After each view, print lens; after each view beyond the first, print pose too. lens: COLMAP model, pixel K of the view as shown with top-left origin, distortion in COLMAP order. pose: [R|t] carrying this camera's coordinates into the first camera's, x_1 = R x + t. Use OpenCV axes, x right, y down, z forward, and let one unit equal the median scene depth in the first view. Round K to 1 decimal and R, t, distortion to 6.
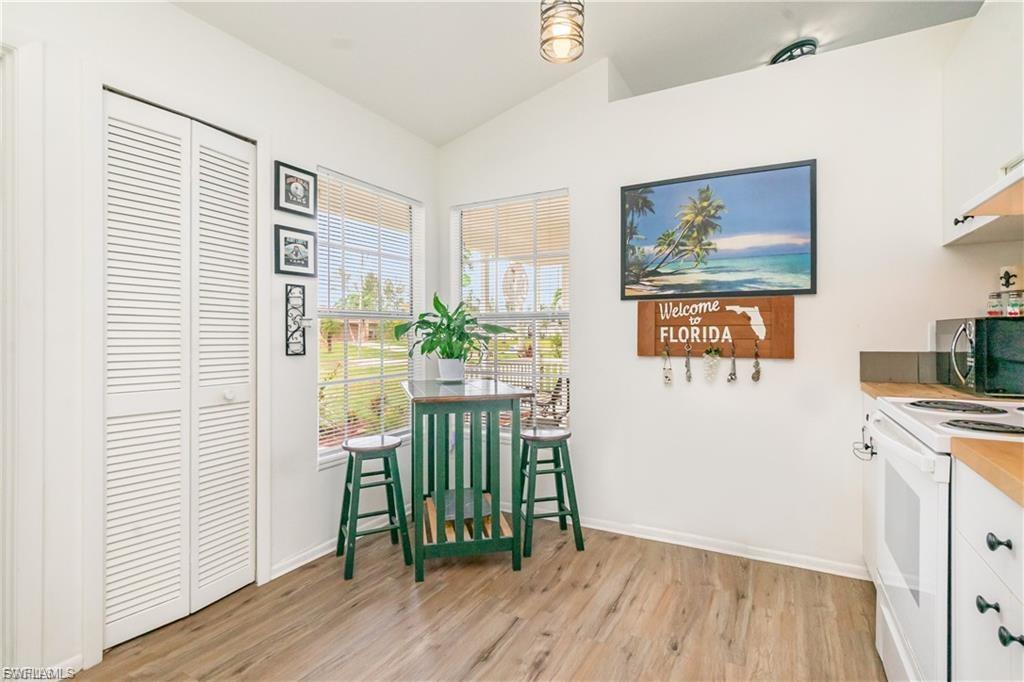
lens RADIAL K [[497.2, 0, 516.0], [0, 497.2, 334.4], [0, 0, 1]] dist [-0.001263, 0.001173]
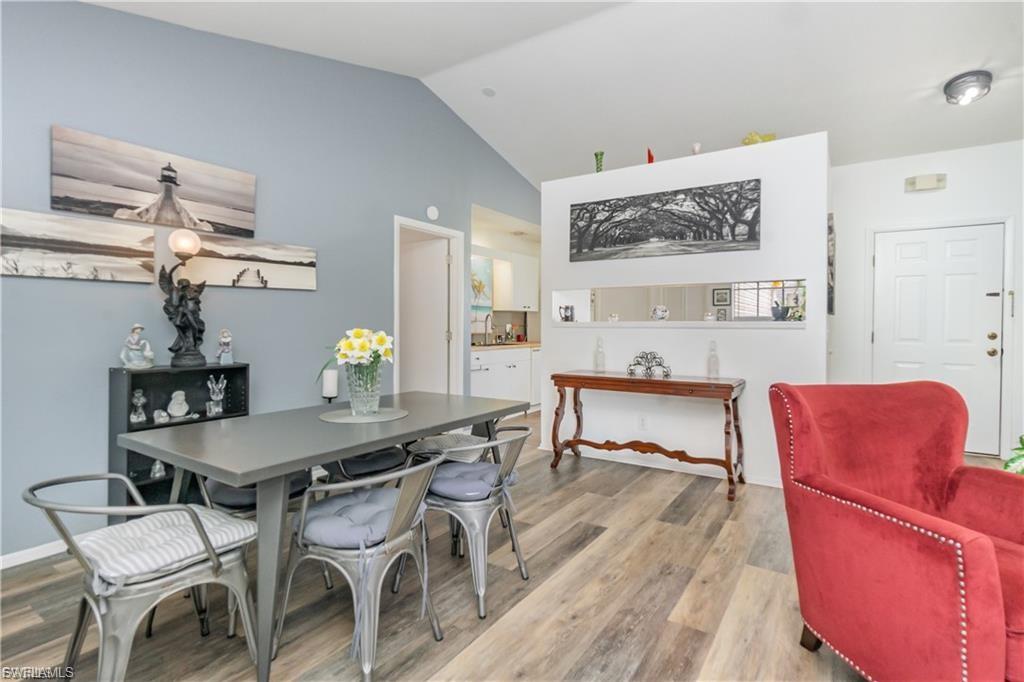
lens RADIAL K [[497.2, 0, 508.8], [0, 497.2, 334.6], [0, 0, 1]] dist [-0.001263, 0.001173]
pose [[-0.089486, 0.020900, -0.995769, 2.381486], [-0.003808, 0.999765, 0.021326, -0.011653], [0.995981, 0.005700, -0.089385, 0.070907]]
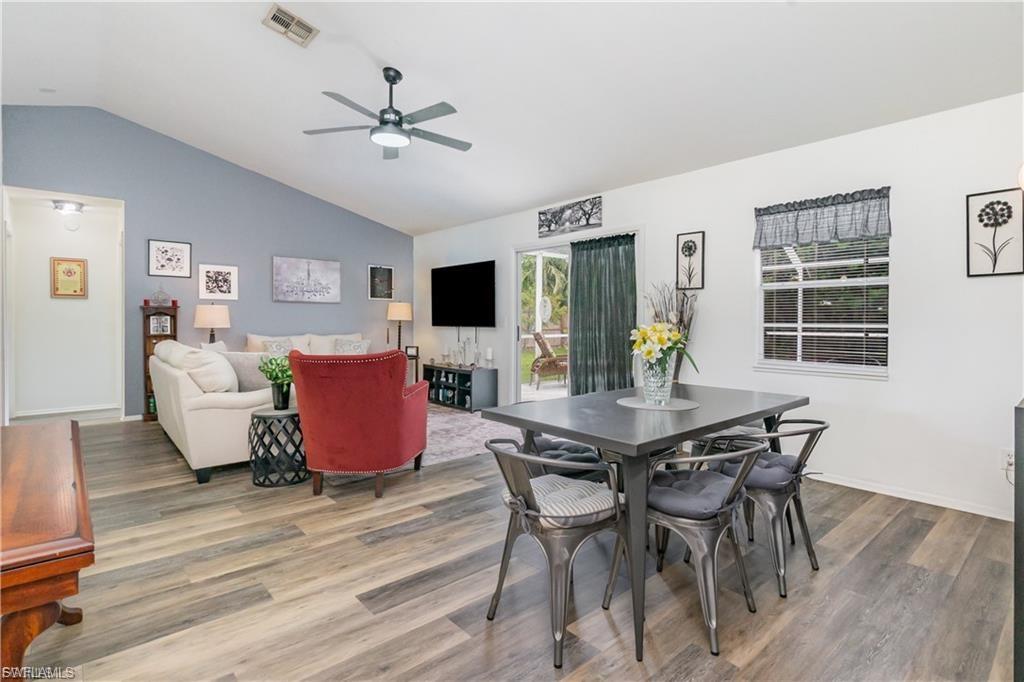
lens RADIAL K [[497.2, 0, 522.3], [0, 497.2, 328.7], [0, 0, 1]] dist [-0.001263, 0.001173]
pose [[0.333262, -0.010958, 0.942771, 0.567084], [-0.005757, 0.999890, 0.013657, -0.003245], [-0.942817, -0.009979, 0.333162, -0.332326]]
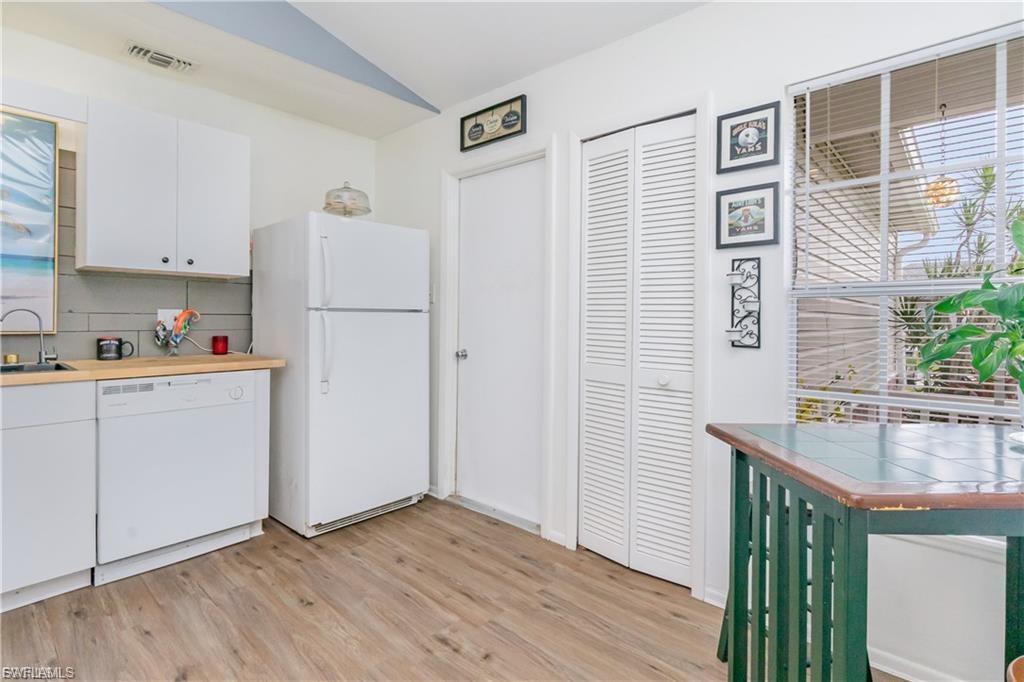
lens RADIAL K [[497.2, 0, 509.0], [0, 497.2, 322.0], [0, 0, 1]] dist [-0.001263, 0.001173]
pose [[-0.237976, 0.006483, -0.971249, 0.410176], [-0.010818, 0.999898, 0.009325, -0.001838], [0.971211, 0.012726, -0.237882, 0.813459]]
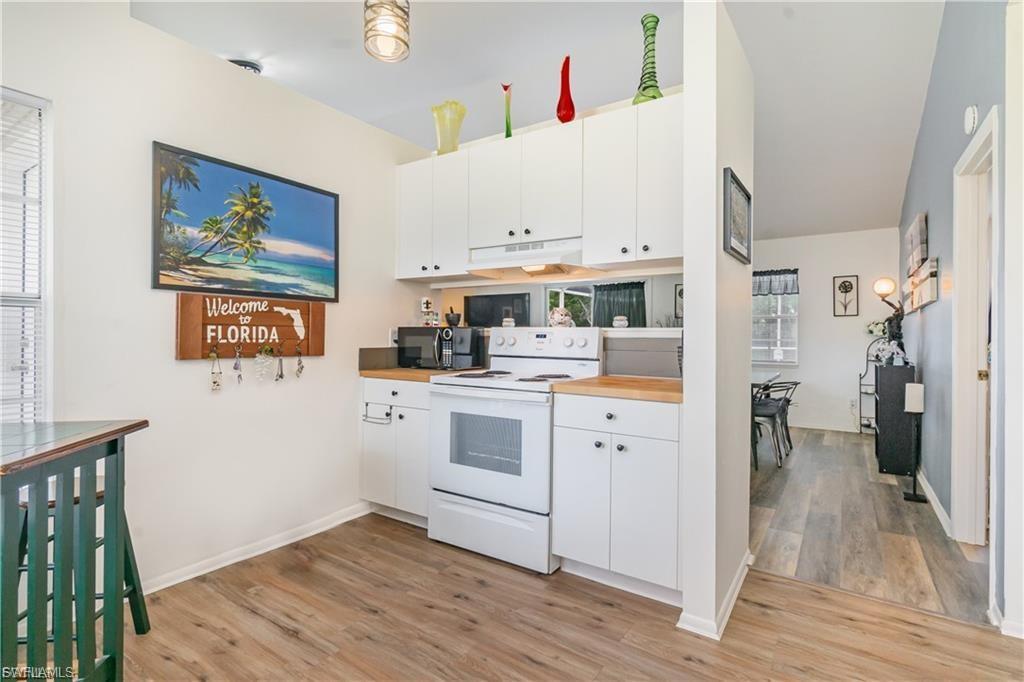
lens RADIAL K [[497.2, 0, 511.7], [0, 497.2, 336.4], [0, 0, 1]] dist [-0.001263, 0.001173]
pose [[0.095529, 0.004073, 0.995418, -0.556371], [-0.008634, 0.999957, -0.003263, 0.003165], [-0.995389, -0.008283, 0.095560, 0.417297]]
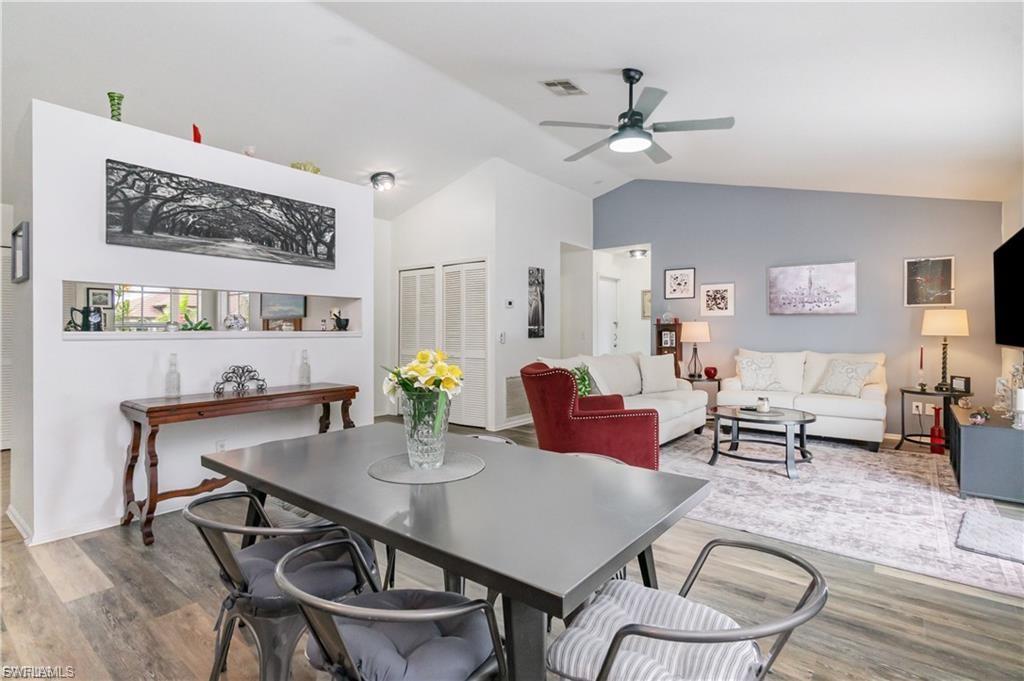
lens RADIAL K [[497.2, 0, 508.0], [0, 497.2, 333.7], [0, 0, 1]] dist [-0.001263, 0.001173]
pose [[0.984287, 0.003538, -0.176540, 1.753492], [-0.002437, 0.999976, 0.006450, -0.025713], [0.176558, -0.005919, 0.984272, -0.881755]]
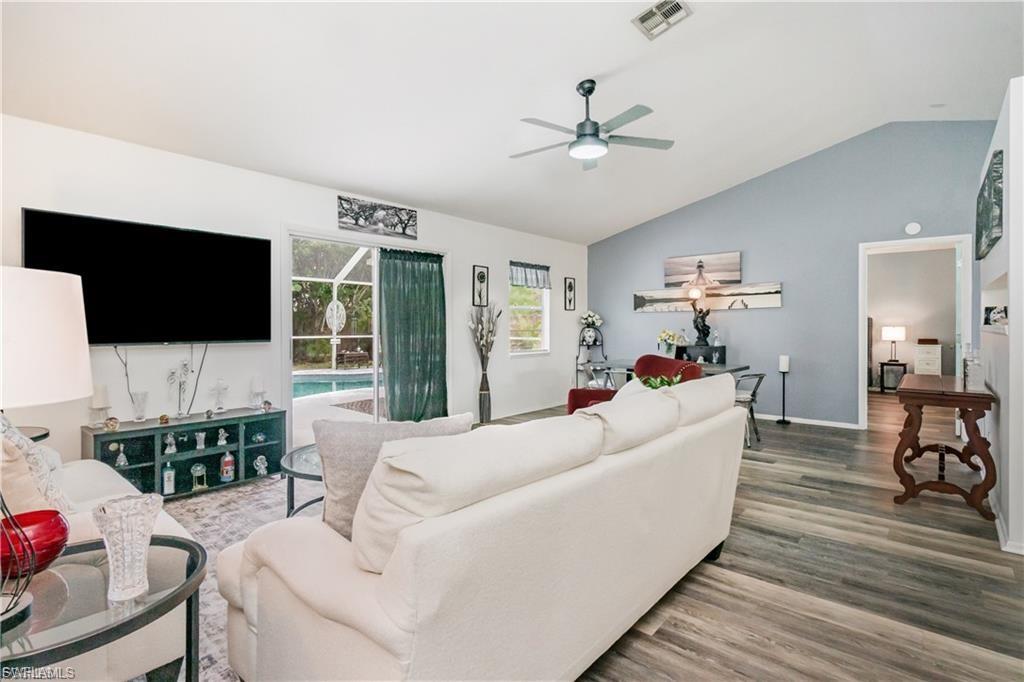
lens RADIAL K [[497.2, 0, 501.0], [0, 497.2, 323.6], [0, 0, 1]] dist [-0.001263, 0.001173]
pose [[-0.974462, 0.003525, 0.224526, 1.759803], [0.003323, 0.999994, -0.001279, -0.030681], [-0.224529, -0.000501, -0.974467, 2.049047]]
